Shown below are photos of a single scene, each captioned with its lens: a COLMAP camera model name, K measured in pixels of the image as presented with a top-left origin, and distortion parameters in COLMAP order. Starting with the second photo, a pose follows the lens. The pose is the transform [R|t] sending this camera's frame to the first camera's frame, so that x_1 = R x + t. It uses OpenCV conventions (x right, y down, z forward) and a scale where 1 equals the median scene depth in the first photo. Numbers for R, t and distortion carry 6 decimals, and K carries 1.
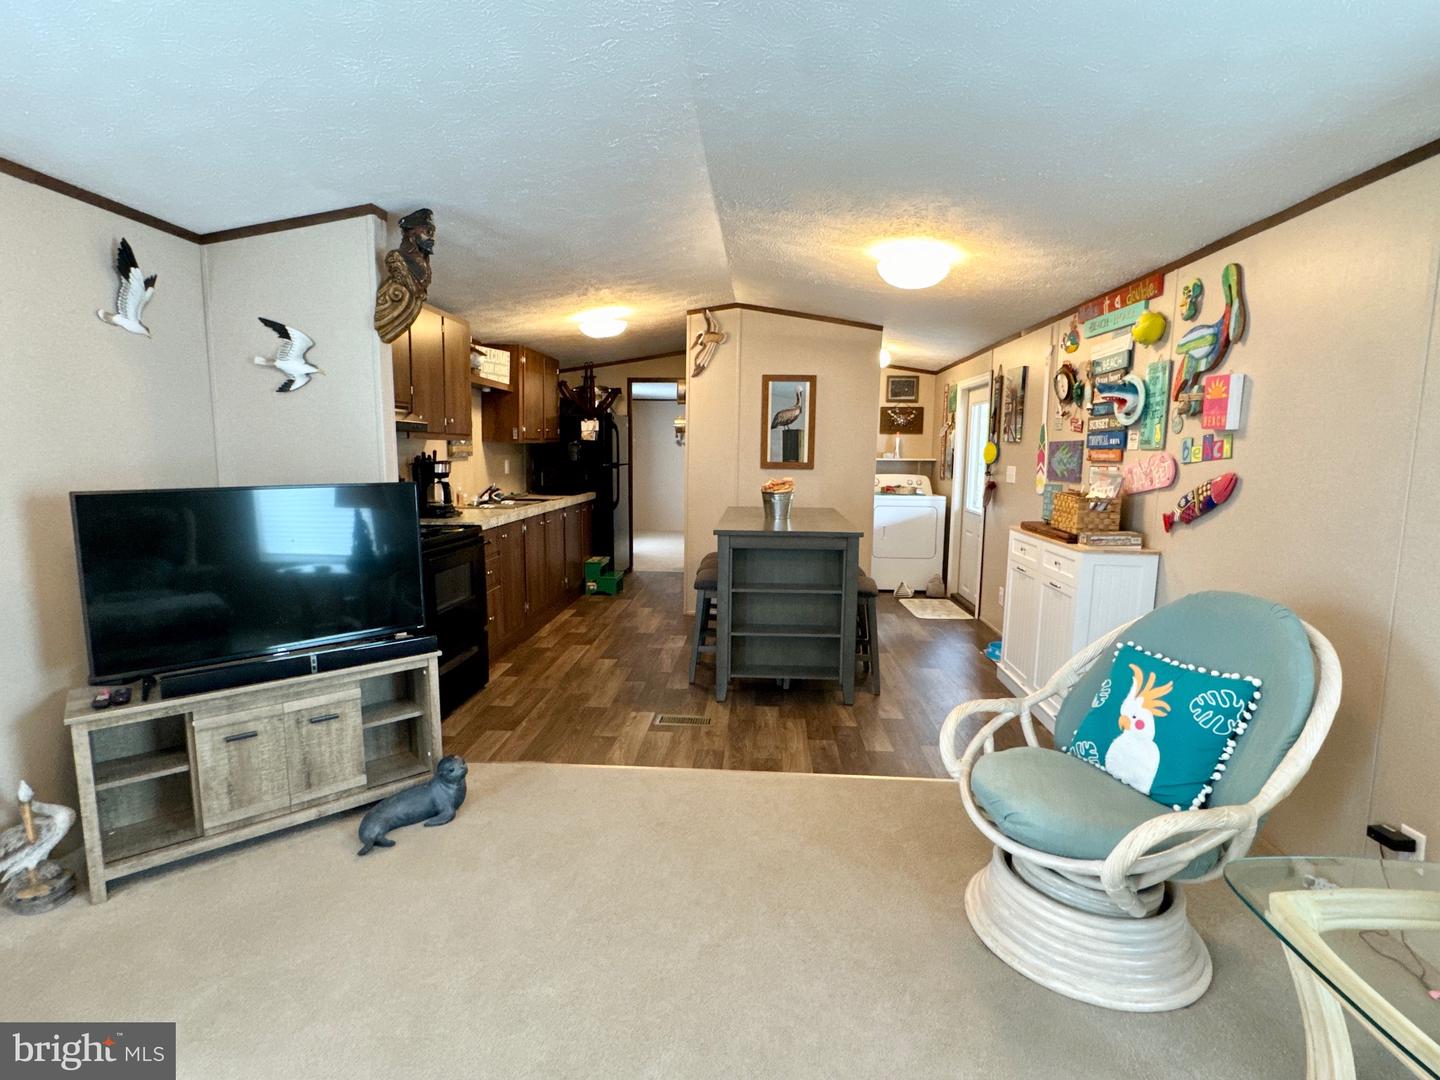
lens RADIAL K [[704.2, 0, 719.4], [0, 704.2, 540.7], [0, 0, 1]] dist [-0.005075, 0.000297]
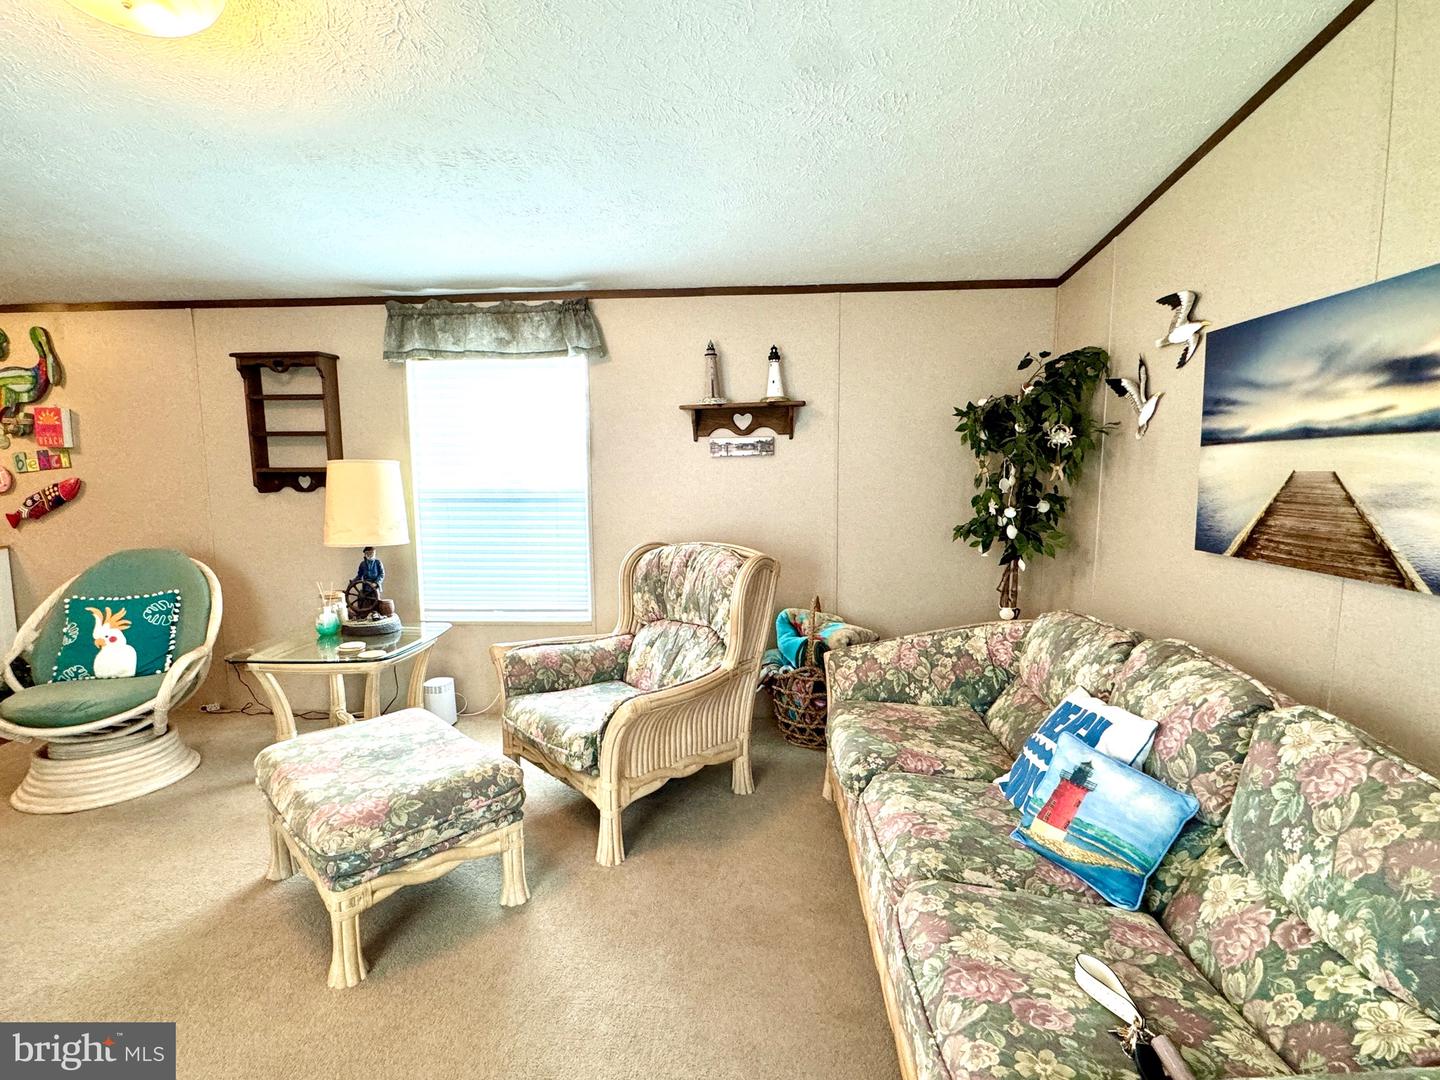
lens RADIAL K [[704.2, 0, 715.9], [0, 704.2, 540.8], [0, 0, 1]] dist [-0.005075, 0.000297]
pose [[-0.000769, -0.127522, 0.991835, -0.538483], [0.132258, 0.983110, 0.126502, 0.015579], [-0.991215, 0.131275, 0.016110, -0.223741]]
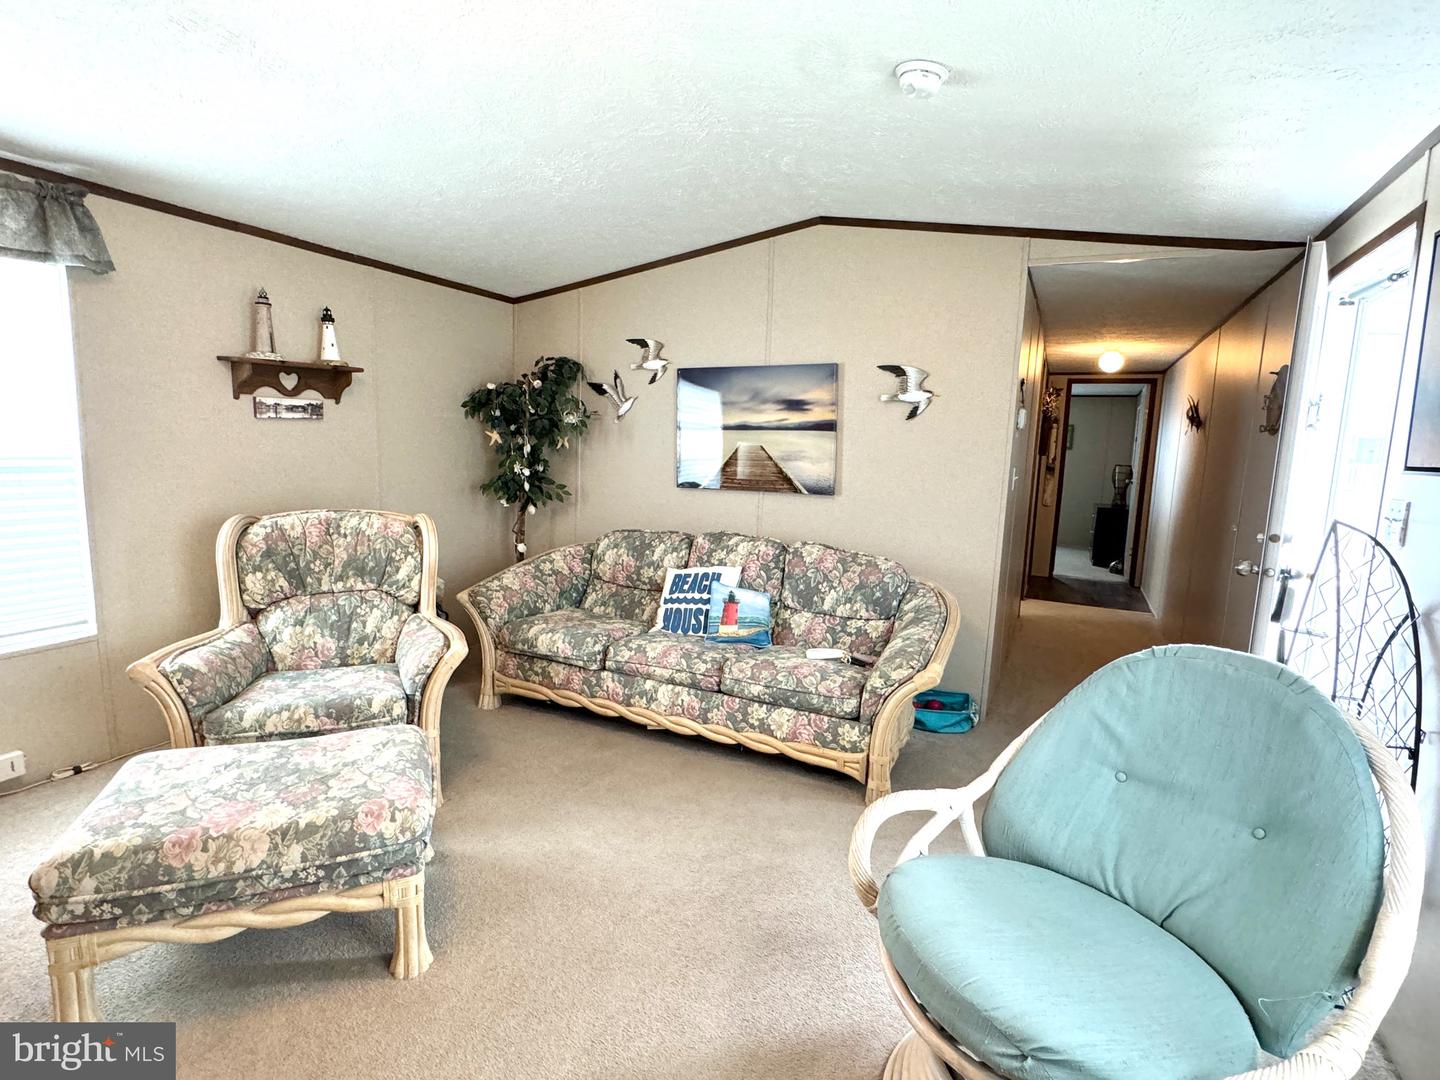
lens RADIAL K [[704.2, 0, 715.4], [0, 704.2, 541.1], [0, 0, 1]] dist [-0.005075, 0.000297]
pose [[-0.921646, -0.096447, 0.375854, -0.411291], [0.004043, 0.966178, 0.257843, -0.054371], [-0.388010, 0.239160, -0.890085, 0.407157]]
